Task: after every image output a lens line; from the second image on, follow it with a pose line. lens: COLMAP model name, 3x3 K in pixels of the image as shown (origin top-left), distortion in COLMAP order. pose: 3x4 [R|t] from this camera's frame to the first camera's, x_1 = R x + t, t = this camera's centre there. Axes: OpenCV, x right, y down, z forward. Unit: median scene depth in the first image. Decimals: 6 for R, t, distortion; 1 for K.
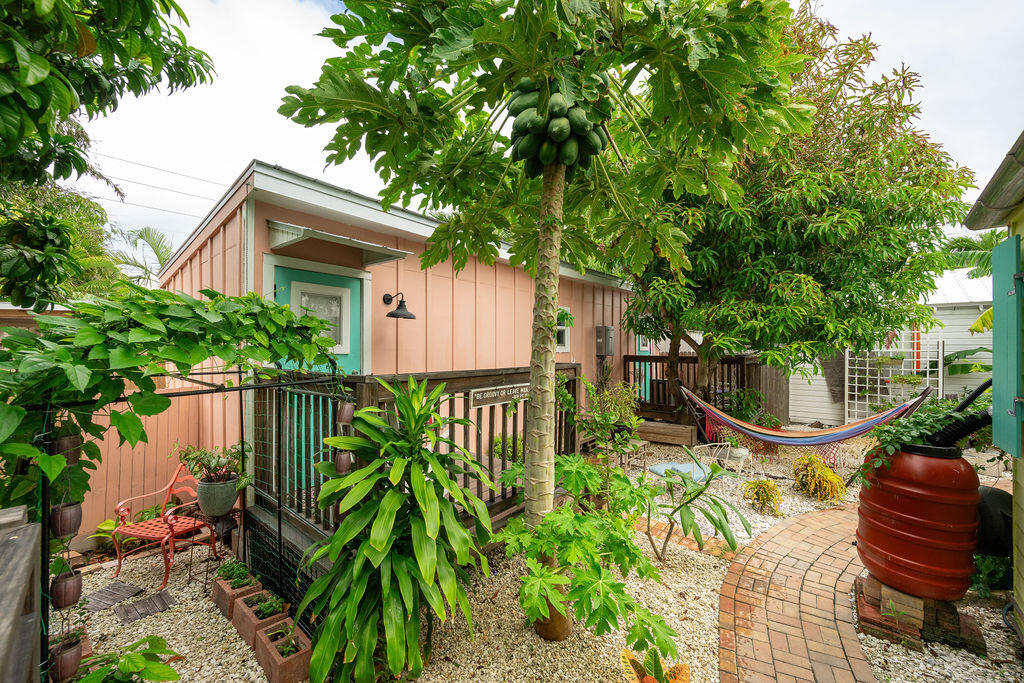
lens RADIAL K [[405.7, 0, 509.9], [0, 405.7, 346.0], [0, 0, 1]] dist [0.000154, 0.000402]
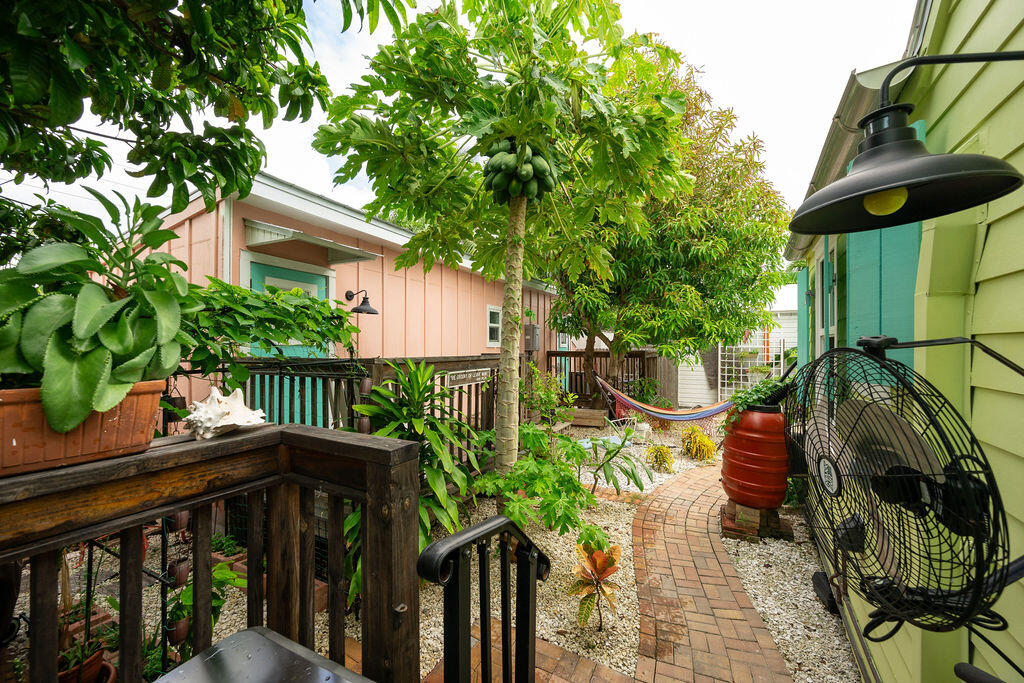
lens RADIAL K [[405.7, 0, 509.9], [0, 405.7, 346.0], [0, 0, 1]] dist [0.000154, 0.000402]
pose [[0.977851, 0.001489, 0.209296, -0.122814], [-0.001462, 0.999999, -0.000284, 0.021223], [-0.209296, -0.000028, 0.977852, -0.172348]]
